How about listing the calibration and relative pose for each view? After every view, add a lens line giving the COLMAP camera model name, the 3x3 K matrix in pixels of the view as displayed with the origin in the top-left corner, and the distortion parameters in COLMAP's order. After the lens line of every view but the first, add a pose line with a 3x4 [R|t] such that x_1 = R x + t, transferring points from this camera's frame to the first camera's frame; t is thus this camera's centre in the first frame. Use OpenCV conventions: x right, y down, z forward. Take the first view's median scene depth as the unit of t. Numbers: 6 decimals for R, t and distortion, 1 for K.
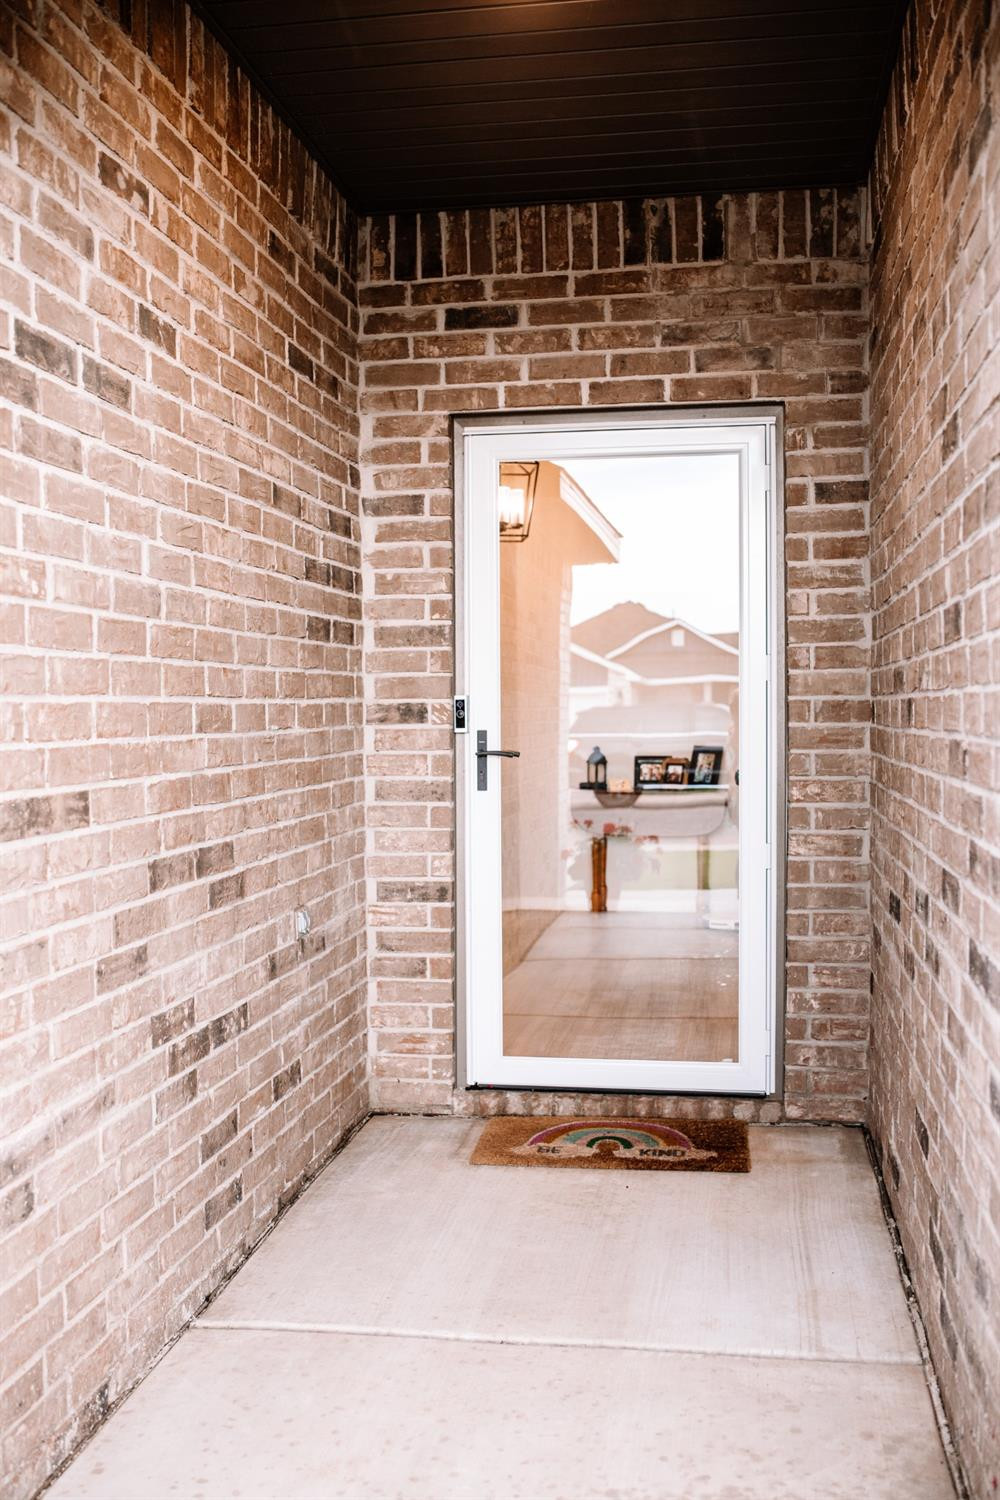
lens RADIAL K [[1489.1, 0, 504.0], [0, 1489.1, 753.5], [0, 0, 1]] dist [-0.040463, 0.003813]
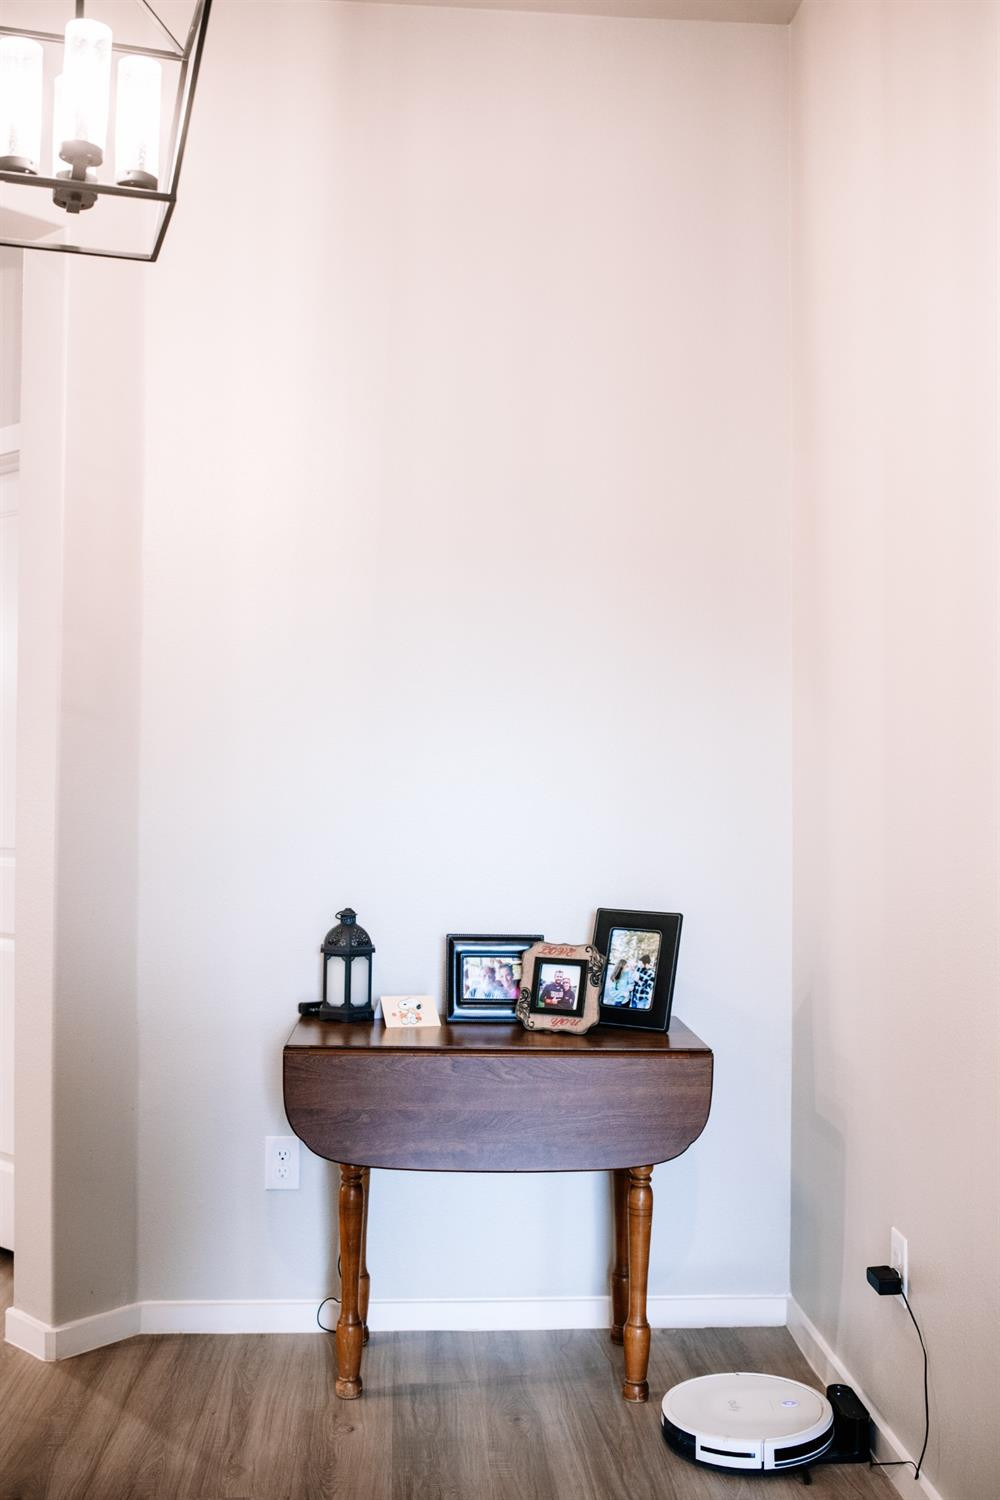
lens RADIAL K [[1489.1, 0, 504.0], [0, 1489.1, 753.5], [0, 0, 1]] dist [-0.040463, 0.003813]
pose [[0.971850, 0.019353, 0.234802, 0.011051], [-0.008961, 0.998936, -0.045242, -0.028134], [-0.235428, 0.041865, 0.970990, 0.627535]]
